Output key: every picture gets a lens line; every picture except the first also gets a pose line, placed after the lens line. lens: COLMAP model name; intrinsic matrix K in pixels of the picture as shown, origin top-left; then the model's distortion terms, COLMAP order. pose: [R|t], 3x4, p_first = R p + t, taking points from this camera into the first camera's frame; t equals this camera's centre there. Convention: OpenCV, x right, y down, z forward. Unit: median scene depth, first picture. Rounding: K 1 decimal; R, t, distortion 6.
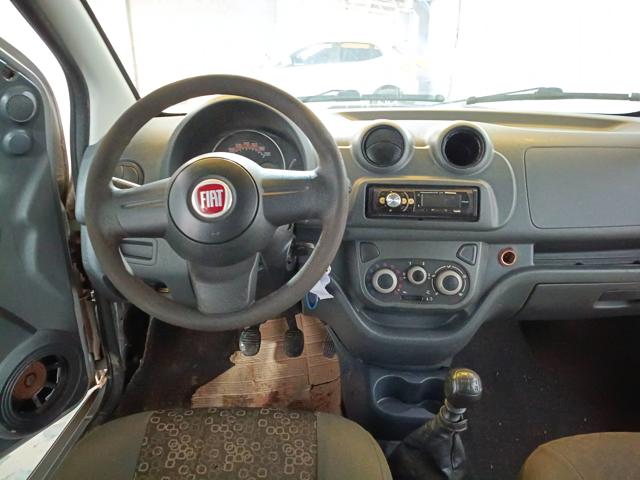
lens RADIAL K [[485.8, 0, 326.3], [0, 485.8, 239.7], [0, 0, 1]] dist [-0.014769, -0.000121]
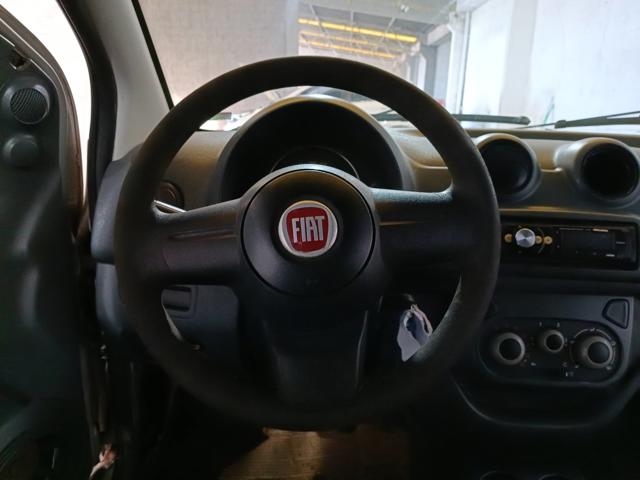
lens RADIAL K [[485.8, 0, 318.0], [0, 485.8, 243.6], [0, 0, 1]] dist [-0.014769, -0.000121]
pose [[0.999737, 0.021460, -0.008086, -0.163592], [-0.022007, 0.996928, -0.075165, -0.010974], [0.006449, 0.075324, 0.997138, 0.254744]]
